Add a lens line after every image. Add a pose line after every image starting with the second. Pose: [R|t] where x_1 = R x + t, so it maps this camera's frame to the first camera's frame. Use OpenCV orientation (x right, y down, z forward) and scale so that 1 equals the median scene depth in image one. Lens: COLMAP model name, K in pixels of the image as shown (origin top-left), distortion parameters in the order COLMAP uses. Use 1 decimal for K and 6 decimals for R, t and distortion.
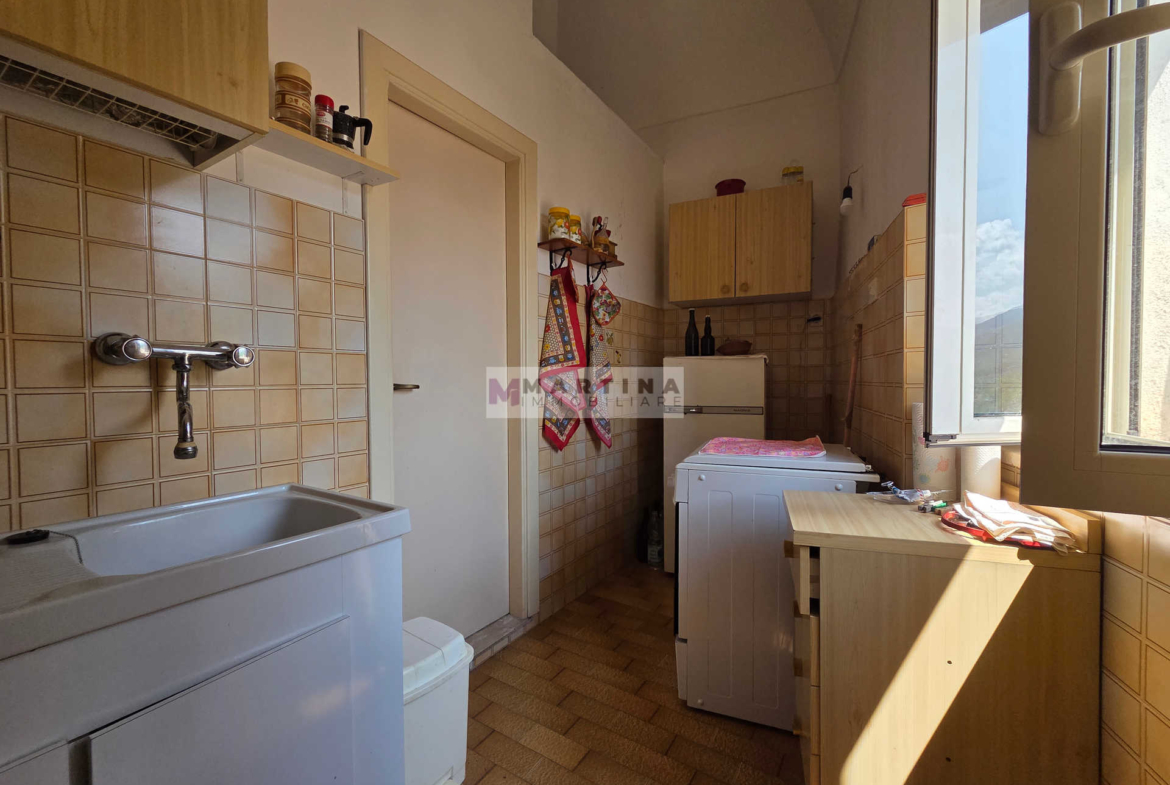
lens RADIAL K [[480.3, 0, 585.5], [0, 480.3, 390.0], [0, 0, 1]] dist [0.001934, 0.000208]
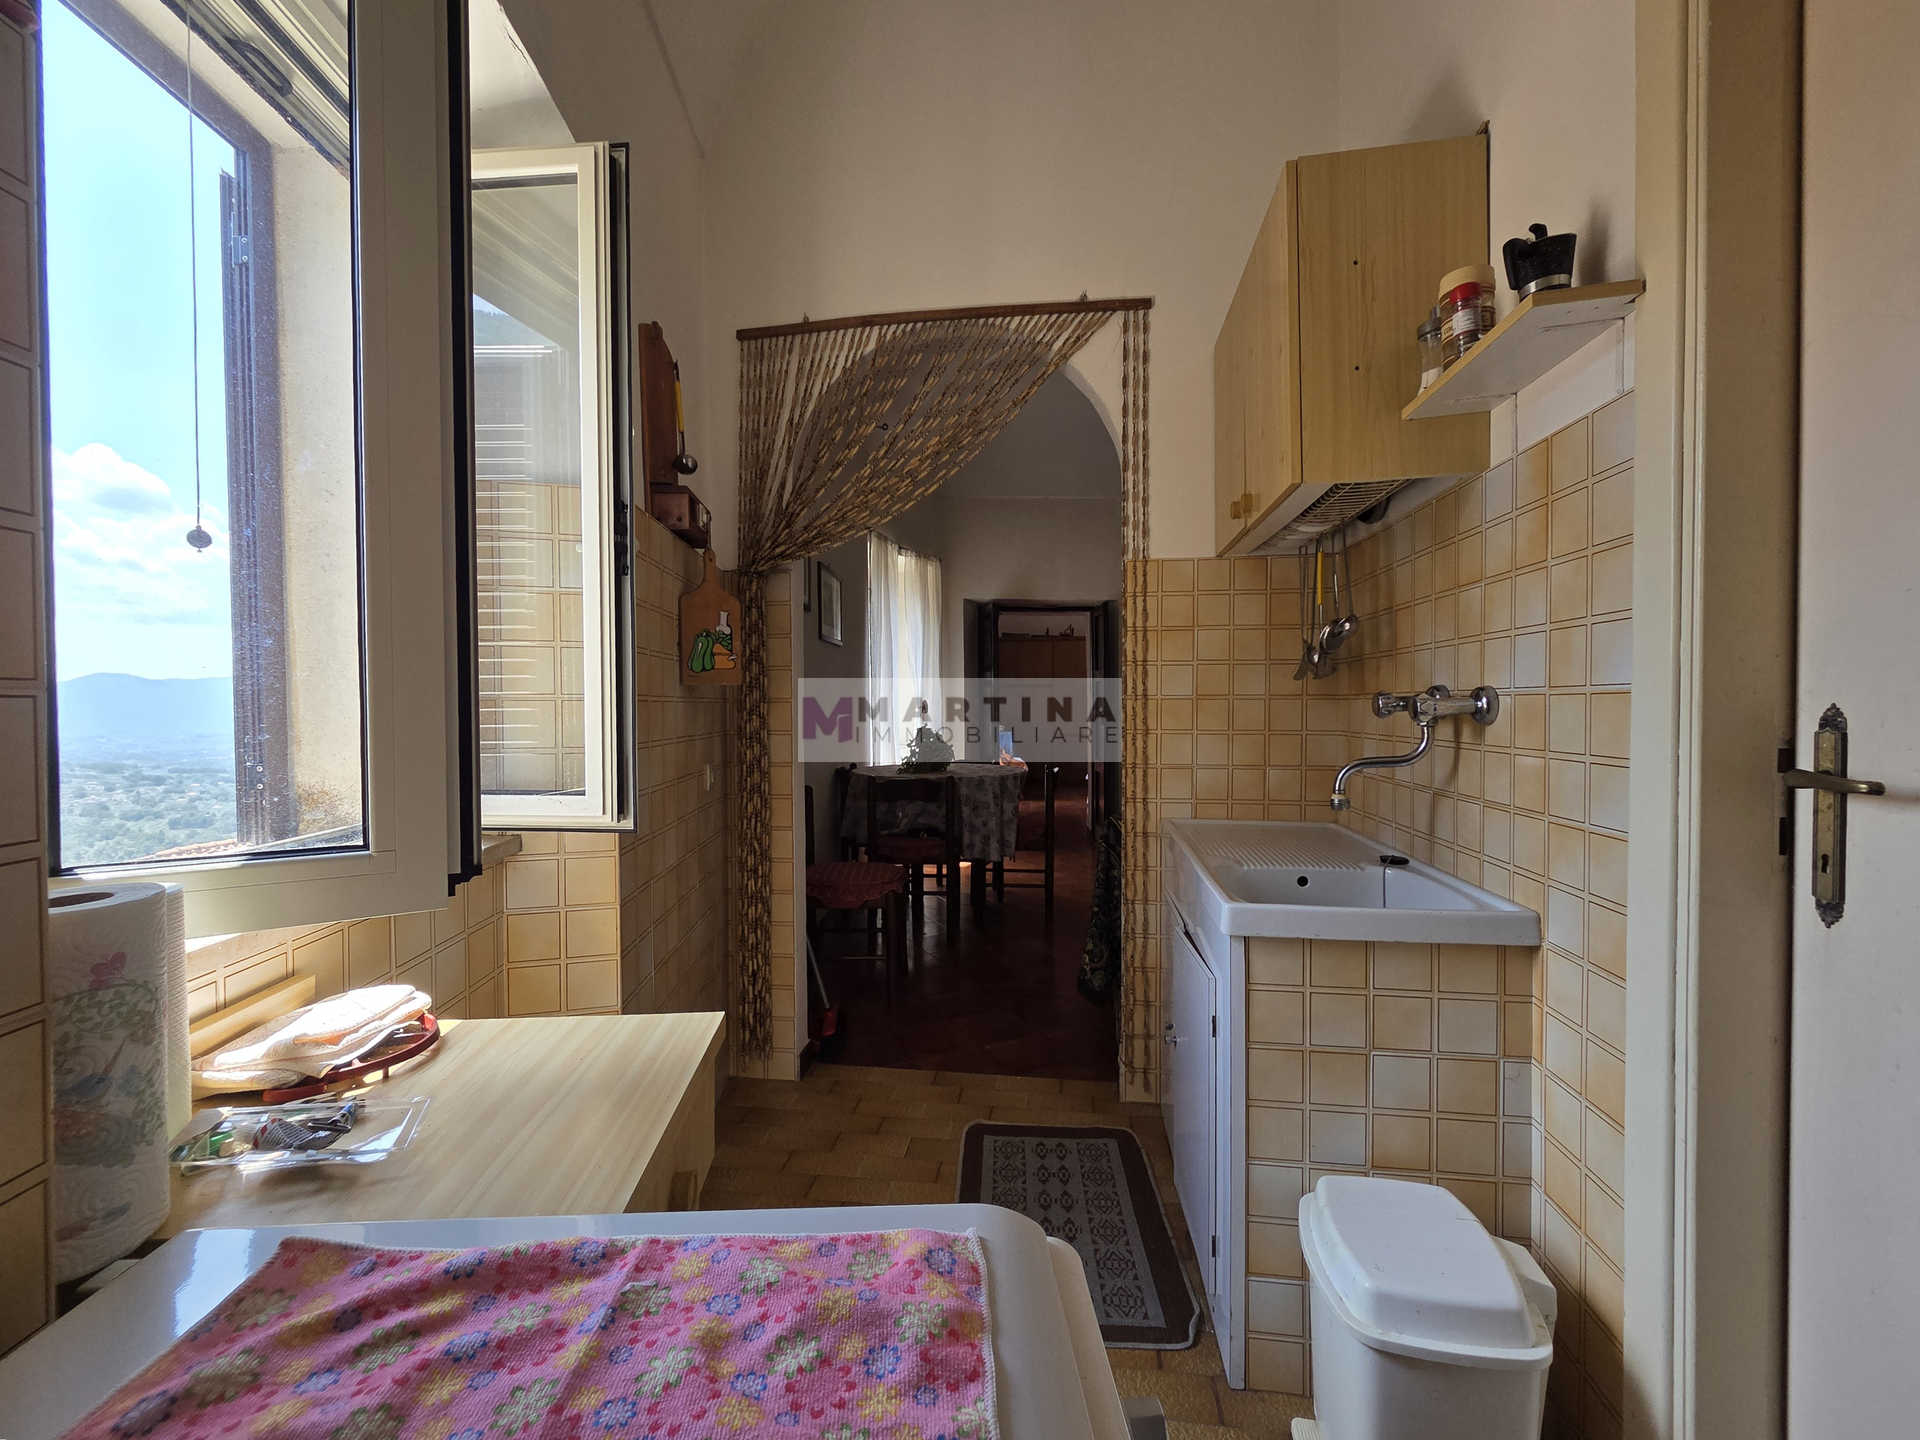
lens RADIAL K [[789.4, 0, 956.2], [0, 789.4, 715.2], [0, 0, 1]] dist [0.001833, -0.000020]
pose [[-0.911106, 0.013415, -0.411954, 0.444152], [-0.002616, 0.999262, 0.038325, -0.088044], [0.412165, 0.035996, -0.910398, 1.554082]]
